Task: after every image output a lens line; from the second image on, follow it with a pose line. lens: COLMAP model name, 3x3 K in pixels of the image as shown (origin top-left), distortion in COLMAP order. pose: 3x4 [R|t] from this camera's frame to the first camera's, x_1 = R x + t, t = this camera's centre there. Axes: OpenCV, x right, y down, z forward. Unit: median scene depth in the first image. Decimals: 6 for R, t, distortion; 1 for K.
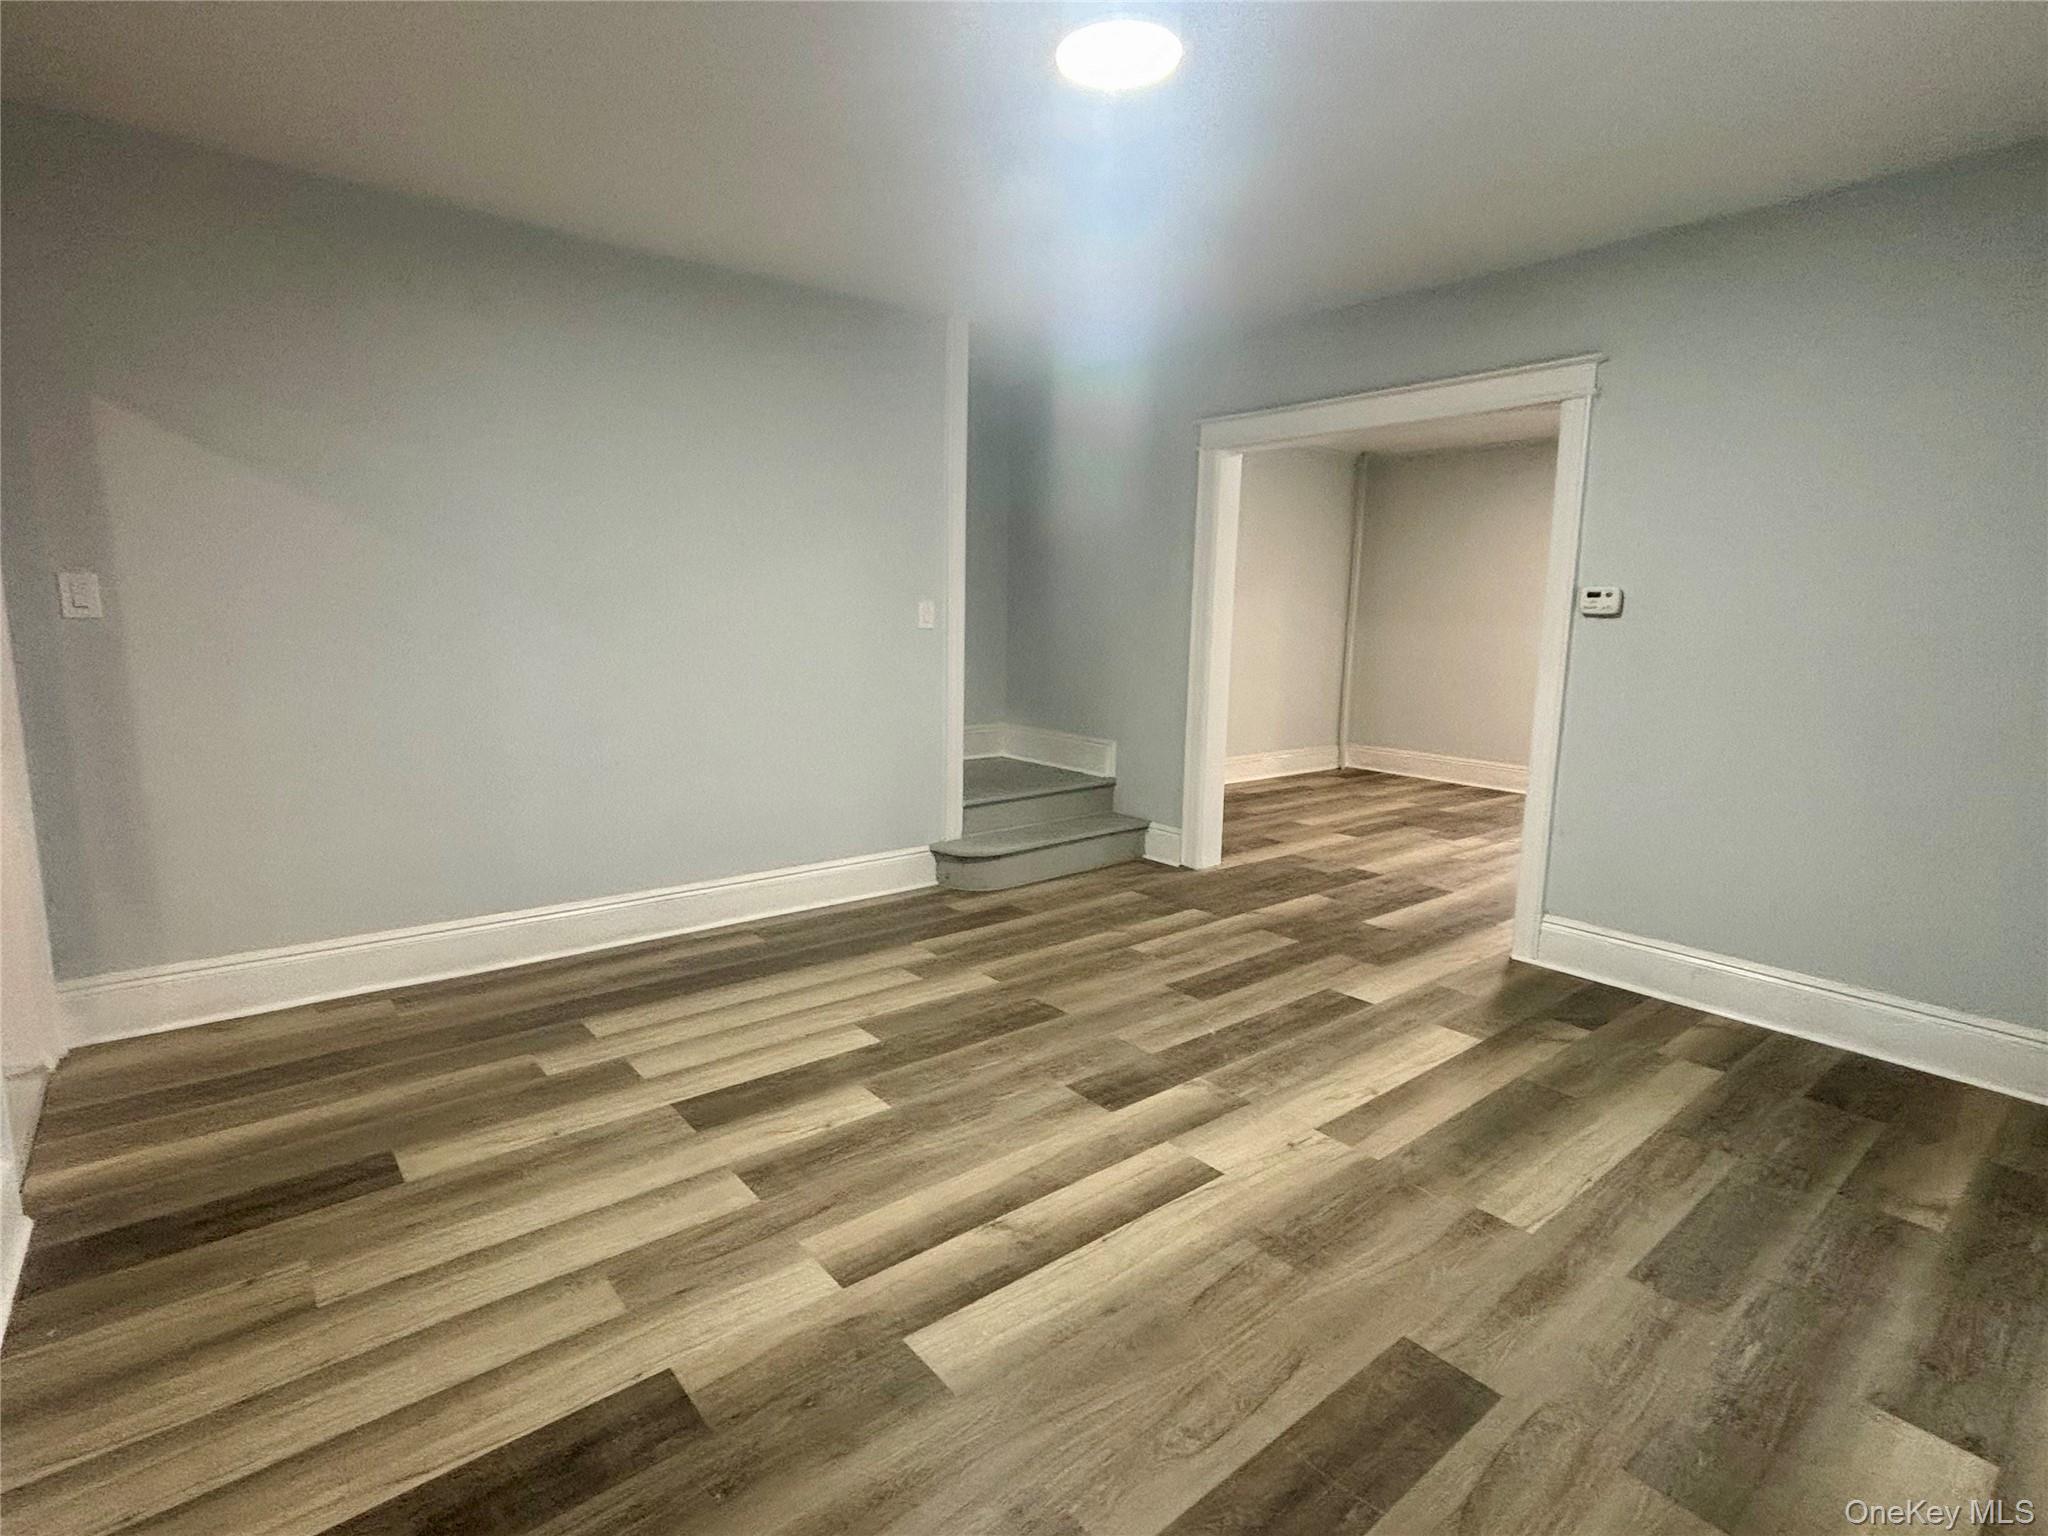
lens RADIAL K [[1017.8, 0, 1025.0], [0, 1017.8, 768.0], [0, 0, 1]] dist [0.007777, -0.002096]
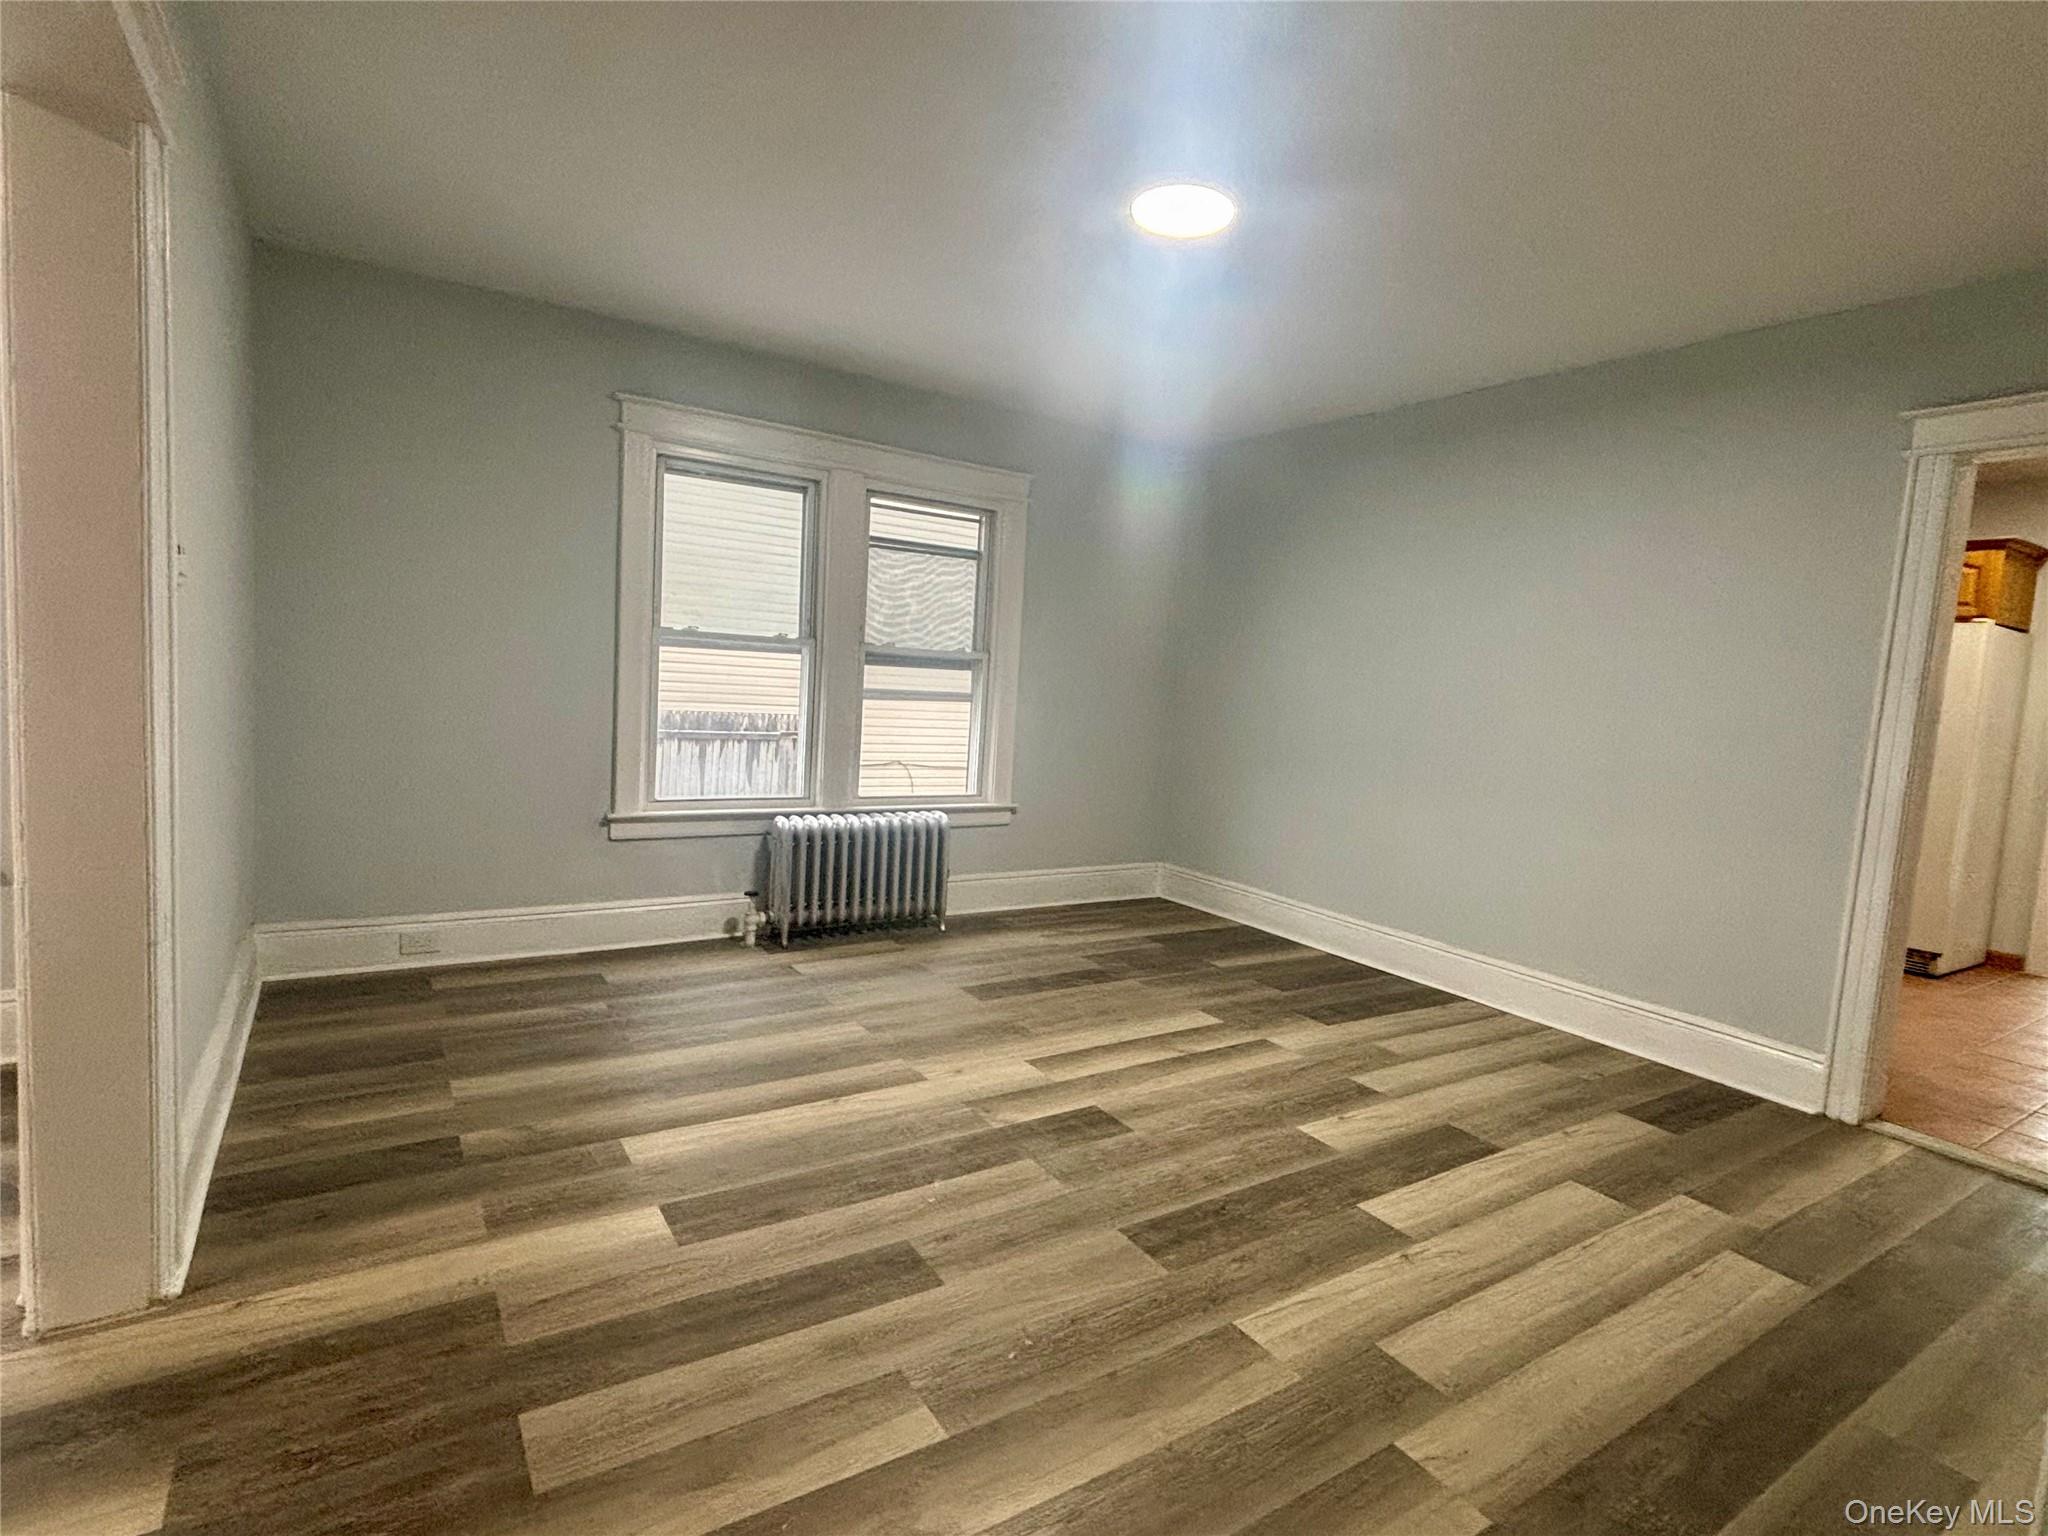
lens RADIAL K [[1017.8, 0, 1031.0], [0, 1017.8, 770.4], [0, 0, 1]] dist [0.007777, -0.002096]
pose [[-0.990935, -0.090616, 0.099178, 0.072949], [-0.063557, 0.966634, 0.248150, -0.277053], [-0.118355, 0.239597, -0.963631, 1.891756]]
